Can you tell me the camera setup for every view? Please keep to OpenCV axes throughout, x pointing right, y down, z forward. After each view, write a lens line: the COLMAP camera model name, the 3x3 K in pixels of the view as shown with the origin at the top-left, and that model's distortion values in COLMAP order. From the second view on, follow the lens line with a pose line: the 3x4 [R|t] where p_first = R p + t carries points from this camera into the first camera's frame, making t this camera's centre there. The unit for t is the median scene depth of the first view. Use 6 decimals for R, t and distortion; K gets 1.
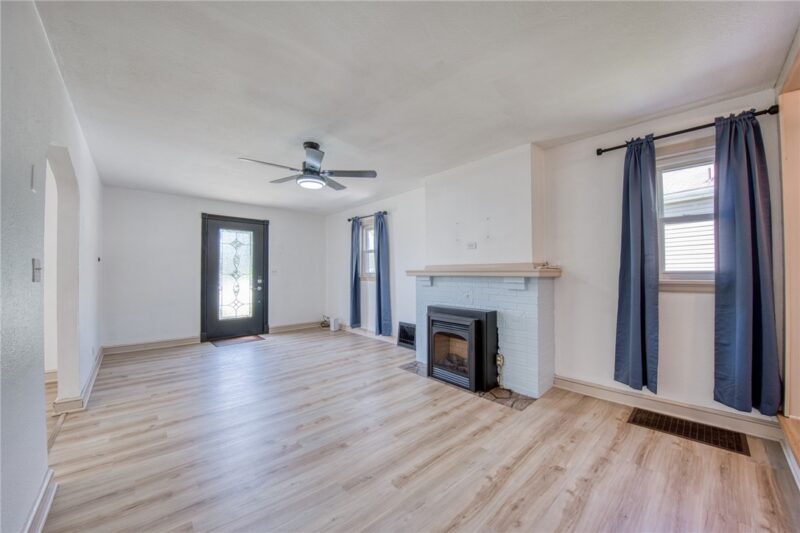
lens RADIAL K [[286.7, 0, 400.6], [0, 286.7, 266.0], [0, 0, 1]] dist [0.016024, -0.021114]
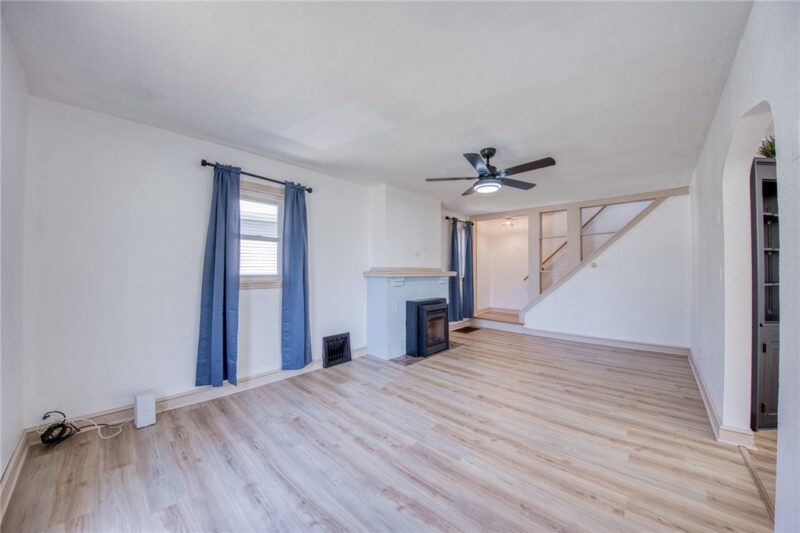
lens RADIAL K [[286.7, 0, 400.6], [0, 286.7, 266.0], [0, 0, 1]] dist [0.016024, -0.021114]
pose [[-0.095044, 0.021335, 0.995244, -0.941962], [-0.023174, 0.999452, -0.023638, 0.014549], [-0.995203, -0.025311, -0.094497, 1.017839]]
